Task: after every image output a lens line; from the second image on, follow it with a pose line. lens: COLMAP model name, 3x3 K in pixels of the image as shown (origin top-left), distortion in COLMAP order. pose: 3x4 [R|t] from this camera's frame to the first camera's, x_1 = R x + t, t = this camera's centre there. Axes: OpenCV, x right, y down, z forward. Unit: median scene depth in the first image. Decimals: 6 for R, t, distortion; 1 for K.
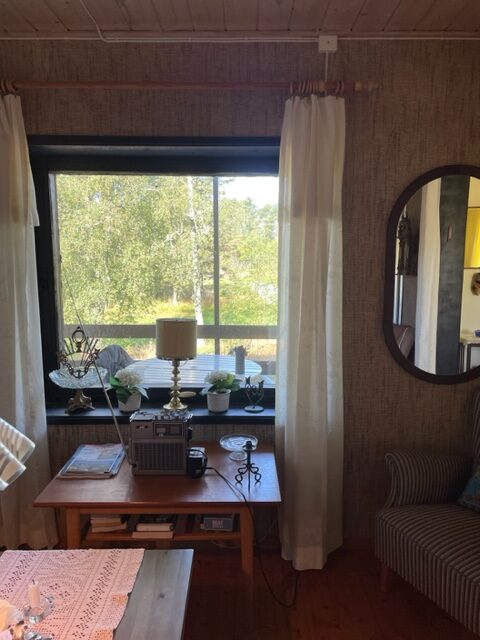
lens RADIAL K [[487.0, 0, 240.0], [0, 487.0, 320.0], [0, 0, 1]] dist [0.002825, -0.004885]
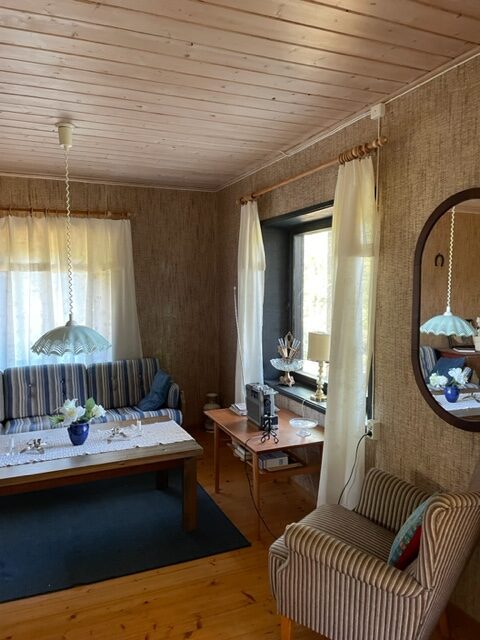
lens RADIAL K [[487.0, 0, 240.0], [0, 487.0, 320.0], [0, 0, 1]] dist [0.002825, -0.004885]
pose [[0.379304, 0.062634, -0.923150, 1.151399], [-0.128398, 0.991616, 0.014524, -0.030016], [0.916320, 0.113022, 0.384166, 0.275570]]
